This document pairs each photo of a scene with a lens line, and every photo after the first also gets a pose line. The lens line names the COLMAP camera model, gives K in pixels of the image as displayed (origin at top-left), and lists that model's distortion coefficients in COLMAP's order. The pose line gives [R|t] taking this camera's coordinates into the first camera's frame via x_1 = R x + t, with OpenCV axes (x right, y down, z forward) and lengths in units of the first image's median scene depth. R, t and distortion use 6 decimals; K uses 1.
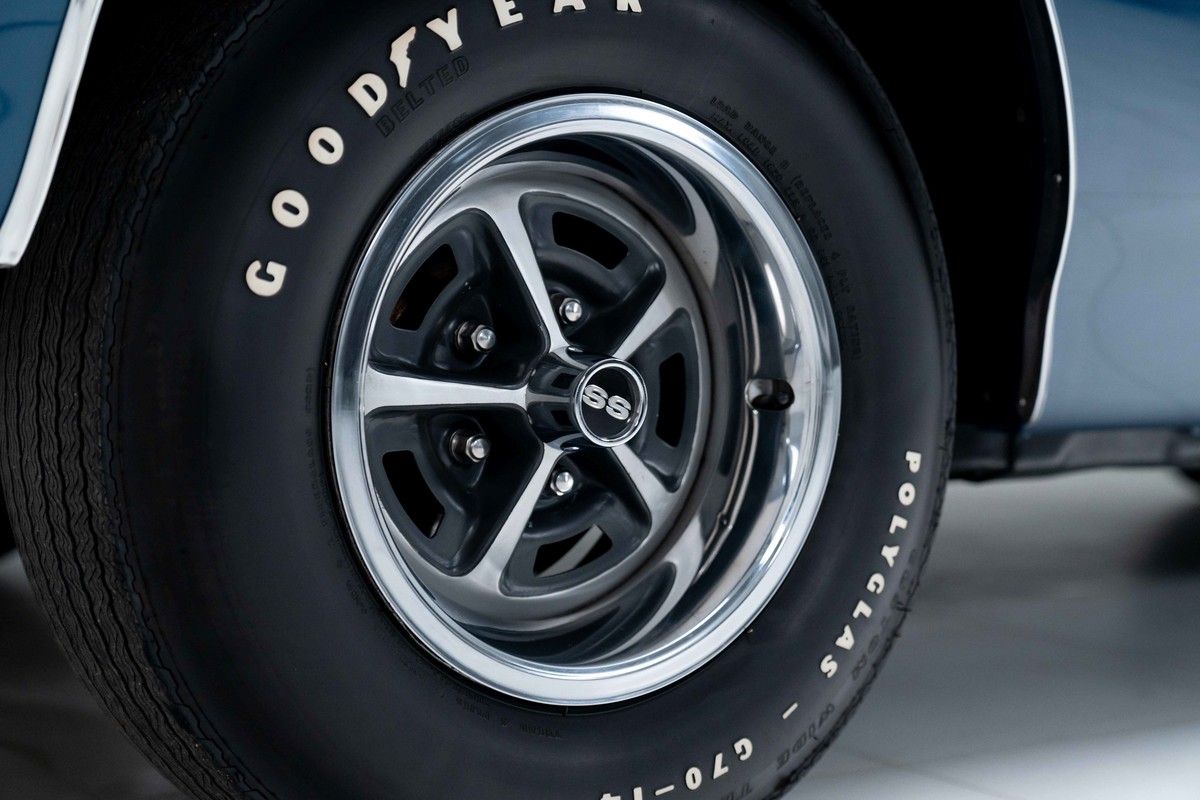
lens RADIAL K [[2047.5, 0, 599.2], [0, 2047.5, 404.5], [0, 0, 1]] dist [-0.008406, -0.035782]
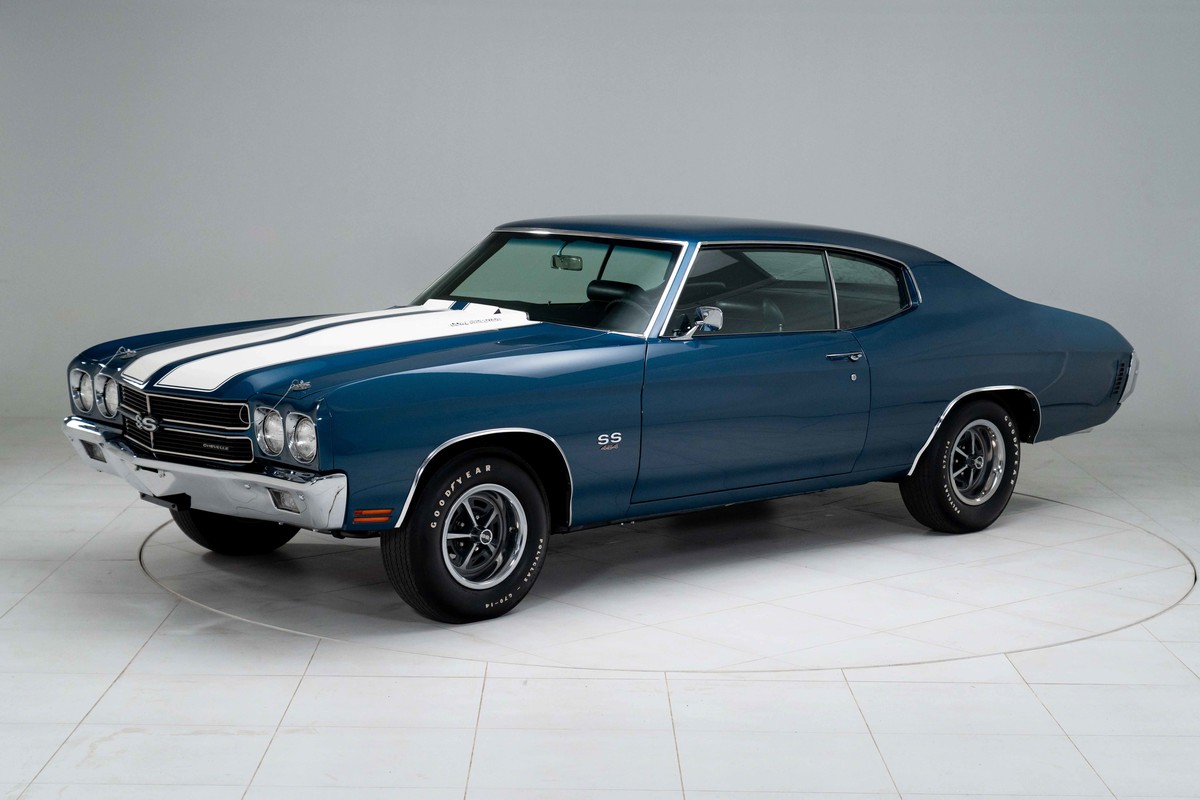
lens RADIAL K [[2185.5, 0, 600.0], [0, 2185.5, 400.0], [0, 0, 1]] dist [0.002296, -0.023205]
pose [[0.994046, -0.024379, 0.106196, -0.312201], [0.015799, 0.996597, 0.080896, -0.857330], [-0.107807, -0.078737, 0.991049, -4.986265]]
